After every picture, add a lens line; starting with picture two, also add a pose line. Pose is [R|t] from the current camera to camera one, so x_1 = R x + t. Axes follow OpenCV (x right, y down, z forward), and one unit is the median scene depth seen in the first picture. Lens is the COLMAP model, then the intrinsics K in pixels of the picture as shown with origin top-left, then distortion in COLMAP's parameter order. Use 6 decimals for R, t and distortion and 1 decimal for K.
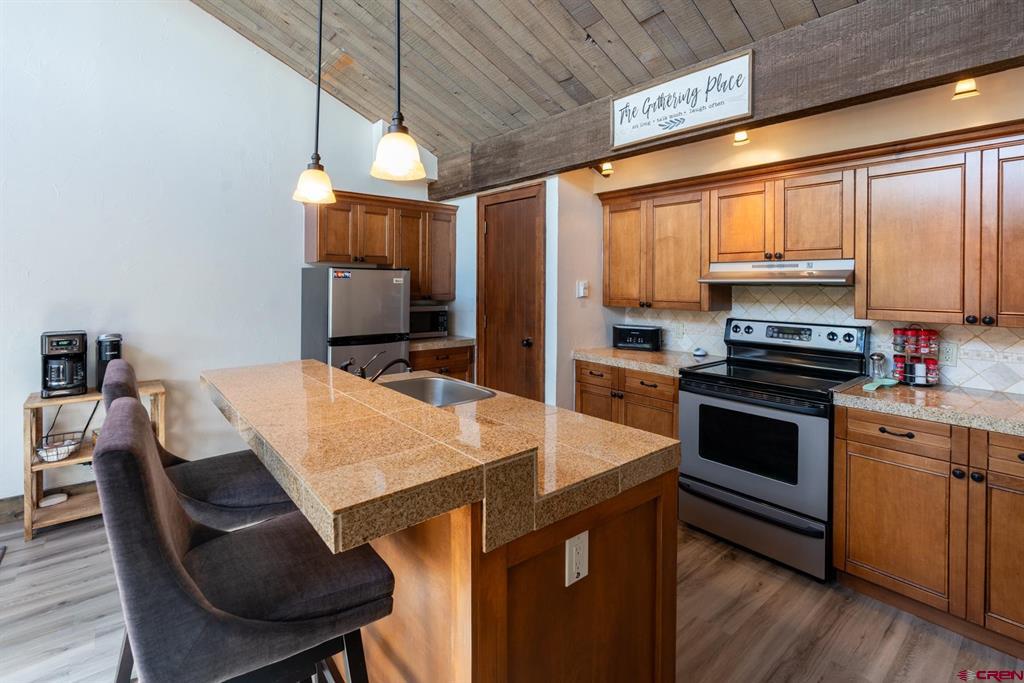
lens RADIAL K [[514.0, 0, 510.2], [0, 514.0, 280.7], [0, 0, 1]] dist [-0.000918, -0.000429]
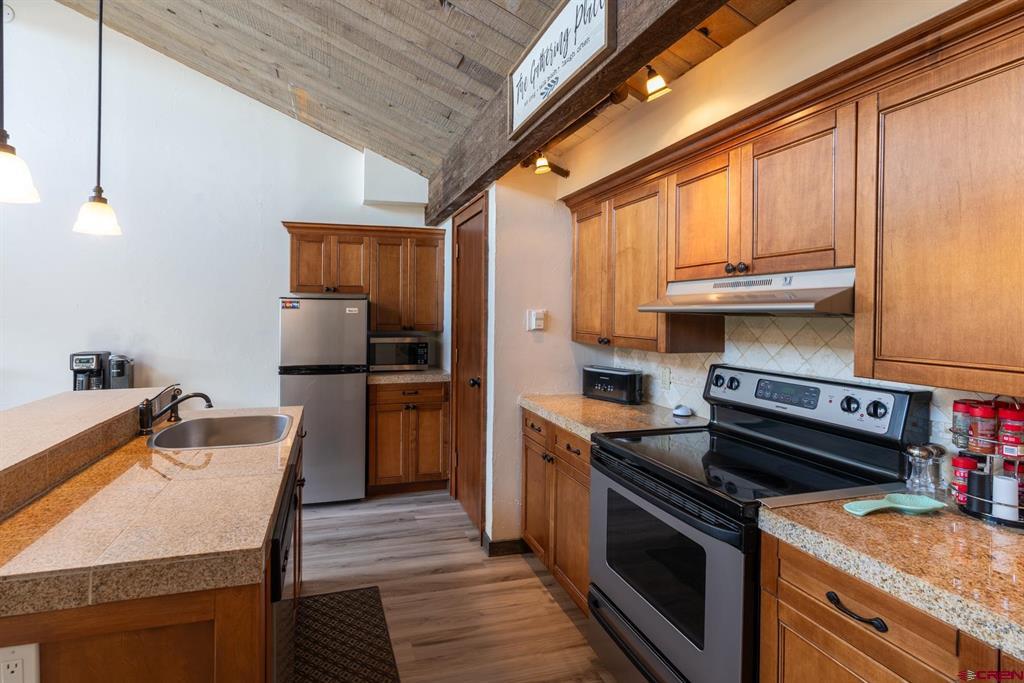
lens RADIAL K [[506.6, 0, 431.9], [0, 506.6, 311.4], [0, 0, 1]] dist [-0.001863, 0.000832]
pose [[0.888611, -0.004078, -0.458643, 0.418906], [0.004904, 0.999988, 0.000610, 0.002109], [0.458635, -0.002791, 0.888621, 0.257023]]
